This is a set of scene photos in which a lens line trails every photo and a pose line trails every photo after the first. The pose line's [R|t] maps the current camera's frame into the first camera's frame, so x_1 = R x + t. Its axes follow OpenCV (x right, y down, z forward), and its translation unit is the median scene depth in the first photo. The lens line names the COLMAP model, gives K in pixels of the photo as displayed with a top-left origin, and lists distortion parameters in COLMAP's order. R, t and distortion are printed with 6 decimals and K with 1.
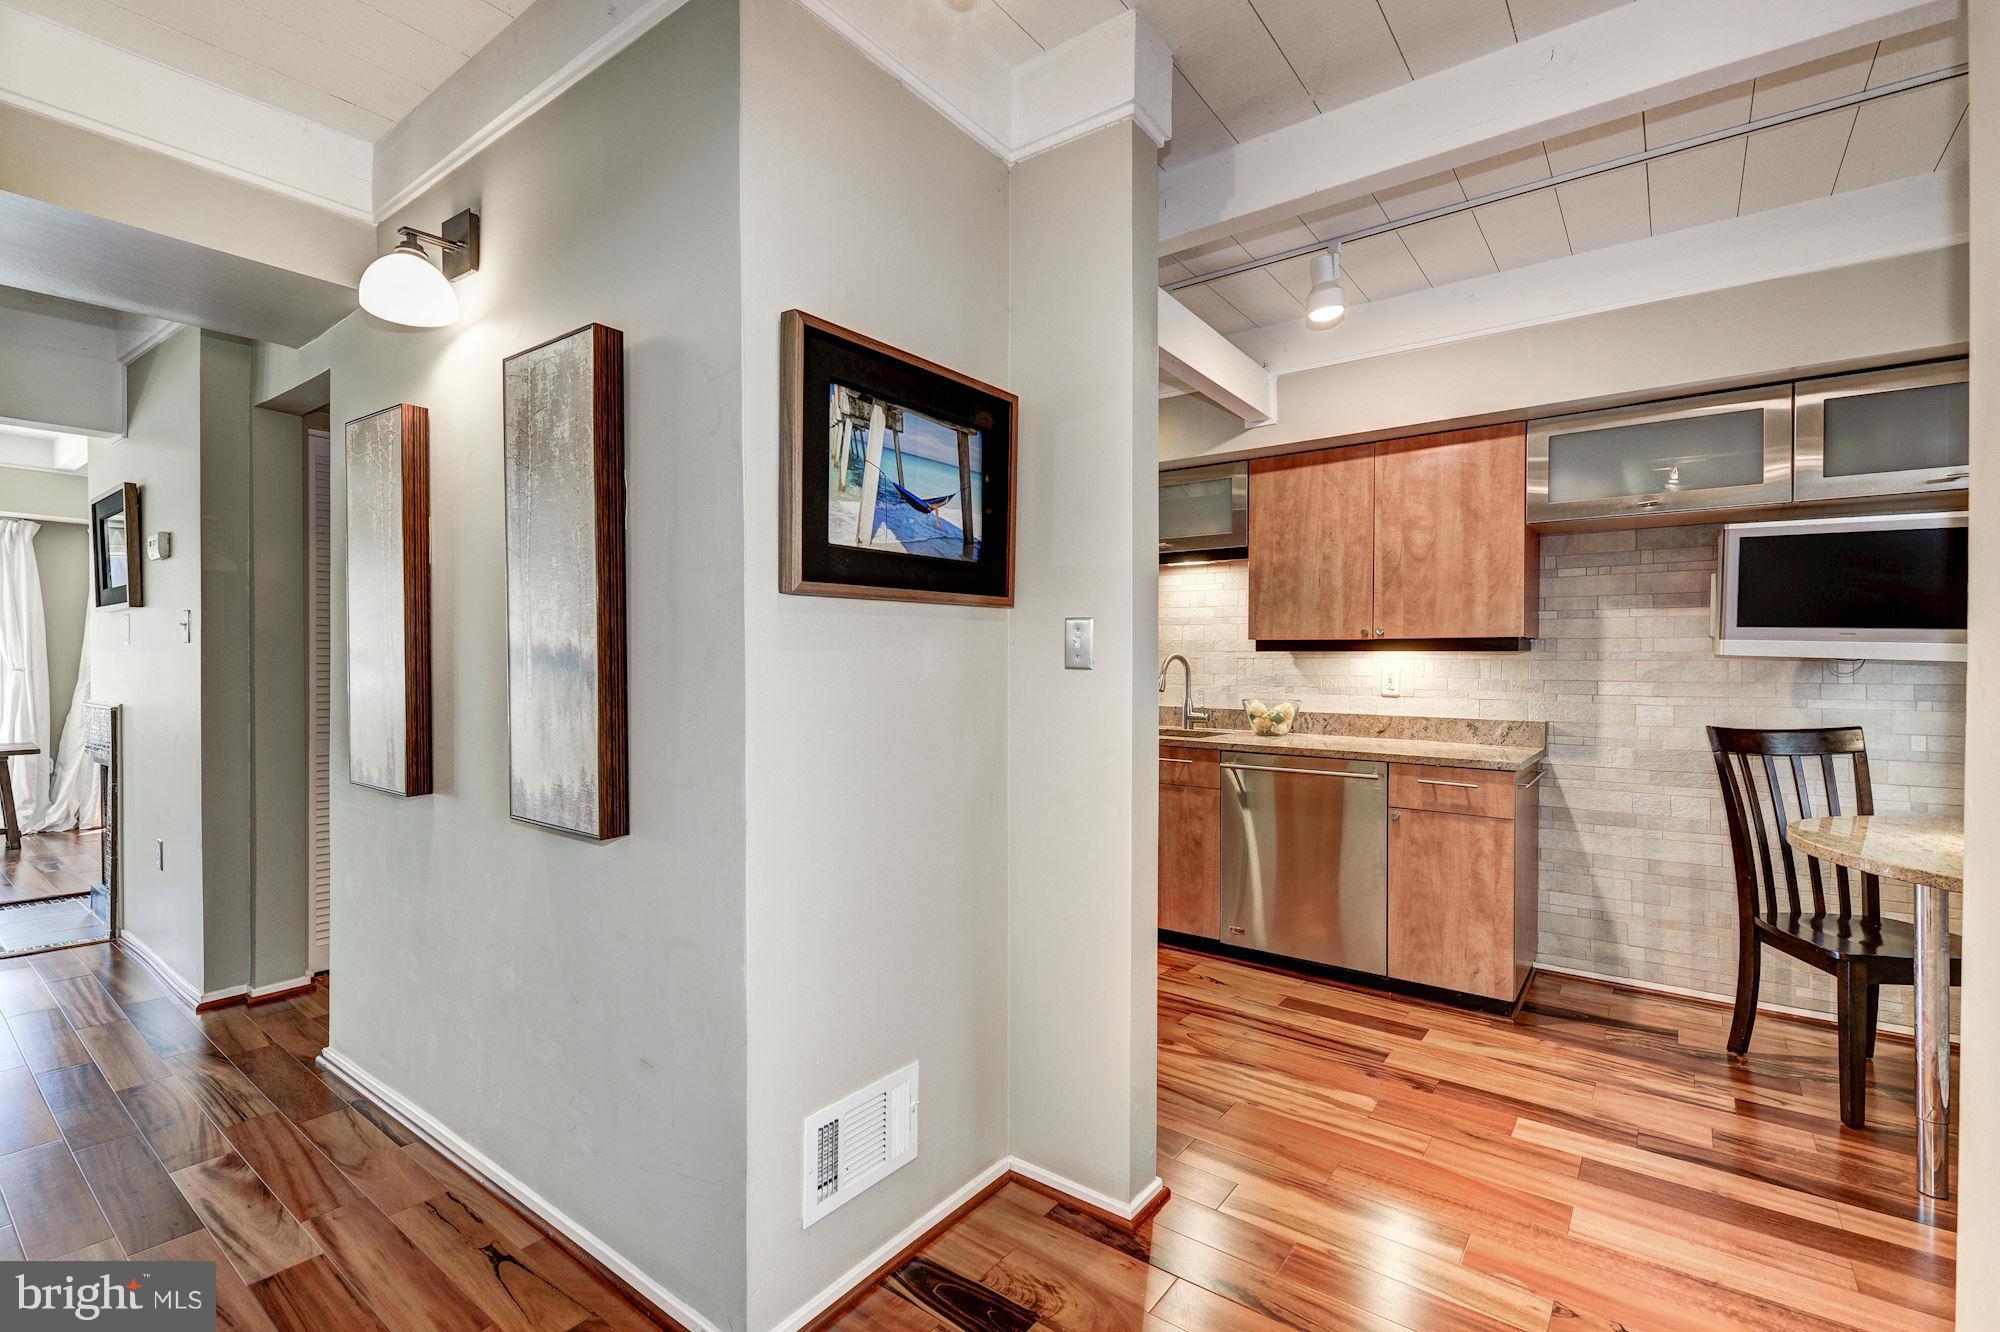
lens RADIAL K [[866.4, 0, 962.2], [0, 866.4, 659.6], [0, 0, 1]] dist [0.015347, 0.000339]
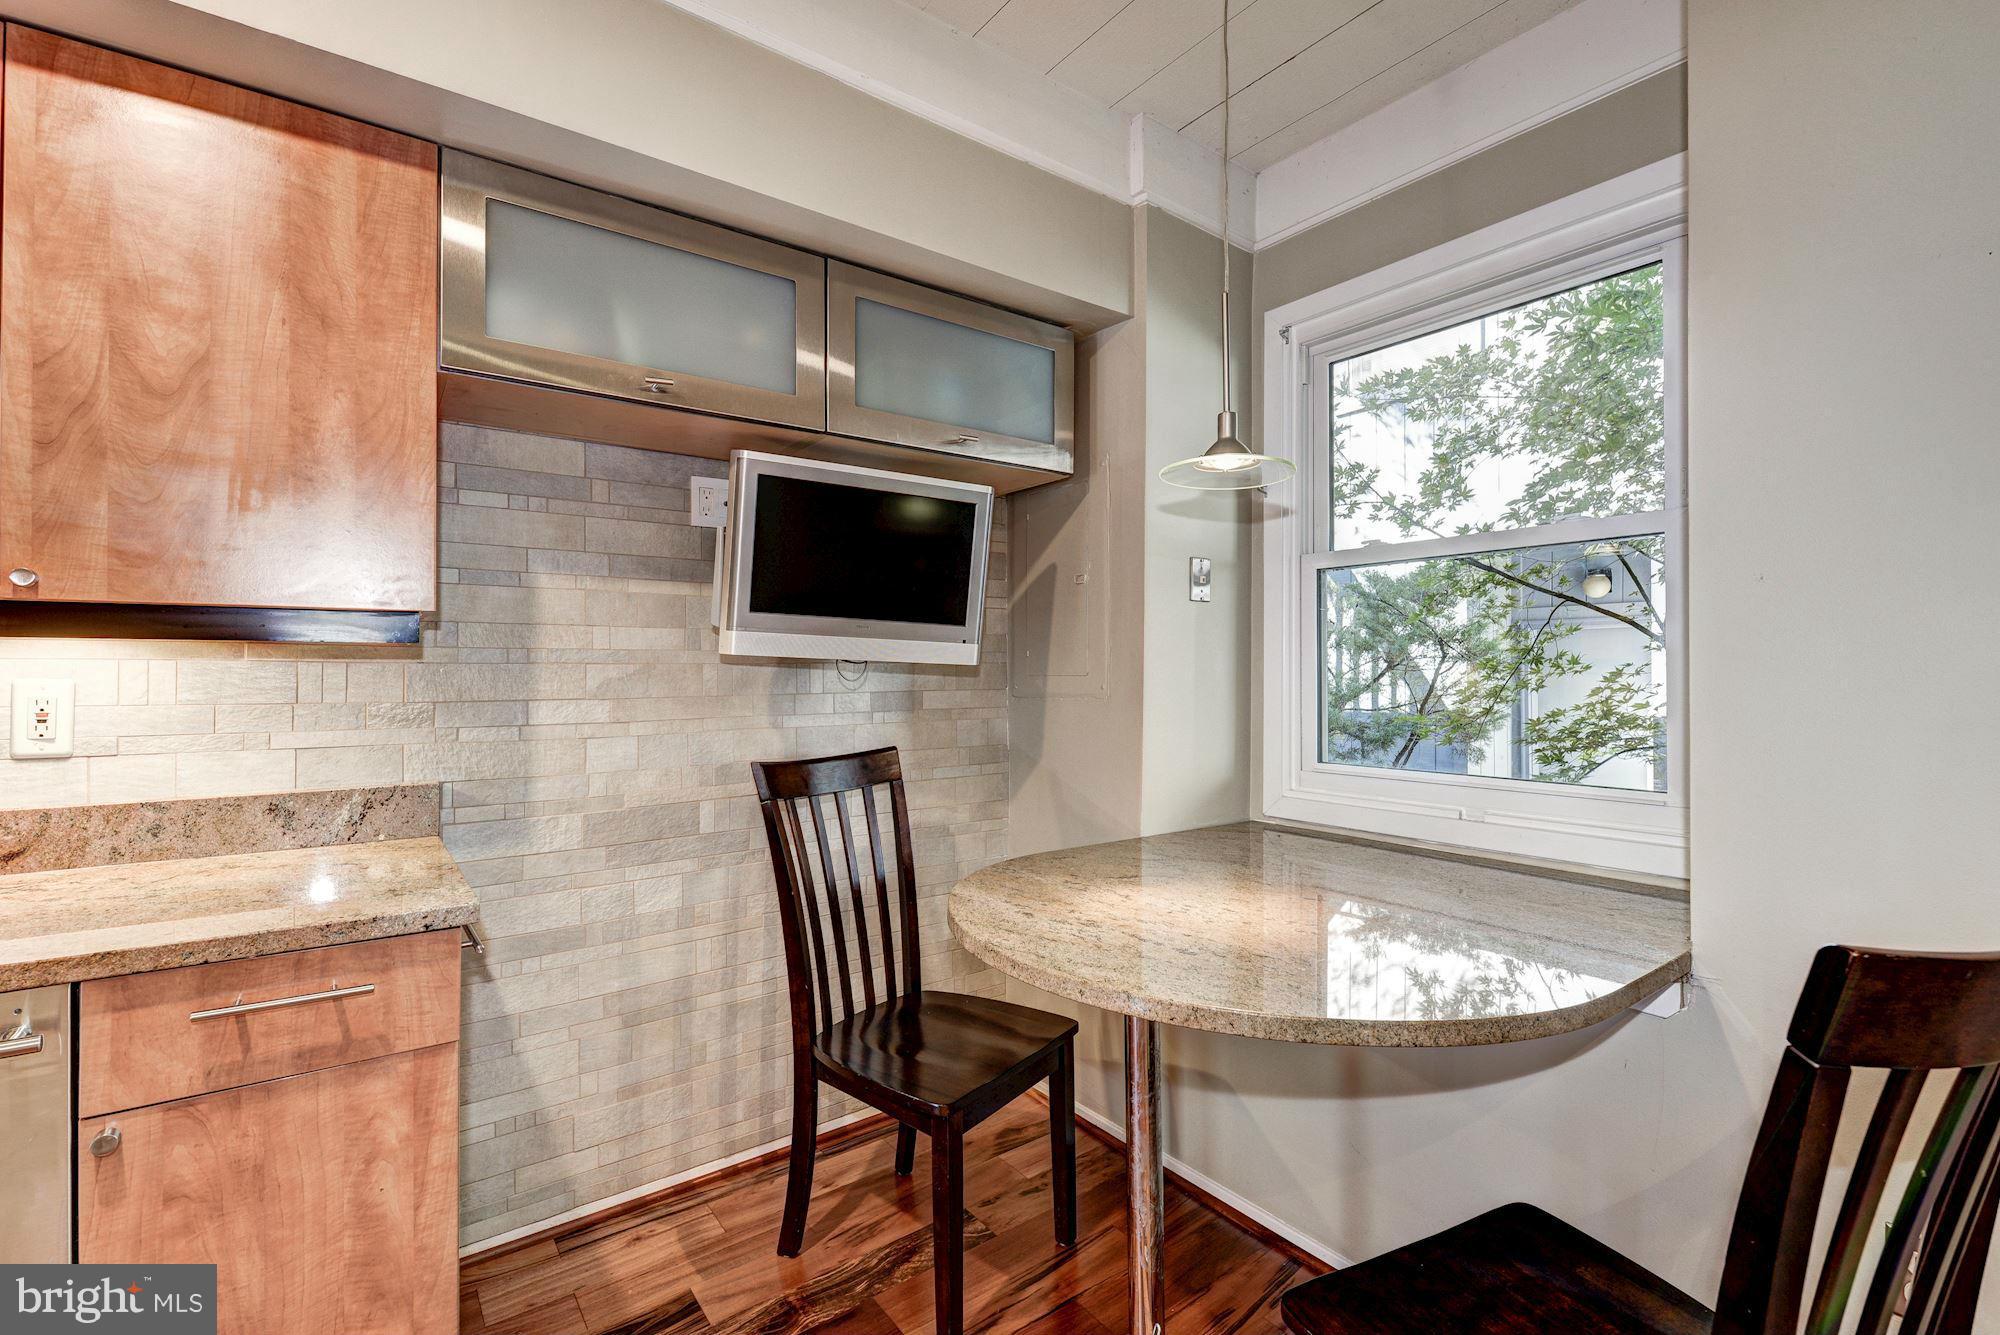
lens RADIAL K [[872.7, 0, 963.2], [0, 872.7, 665.5], [0, 0, 1]] dist [0.002574, -0.004242]
pose [[0.244060, 0.000478, 0.969760, 0.248102], [0.002830, 0.999995, -0.001205, 0.003527], [-0.969756, 0.003038, 0.244057, 0.578158]]
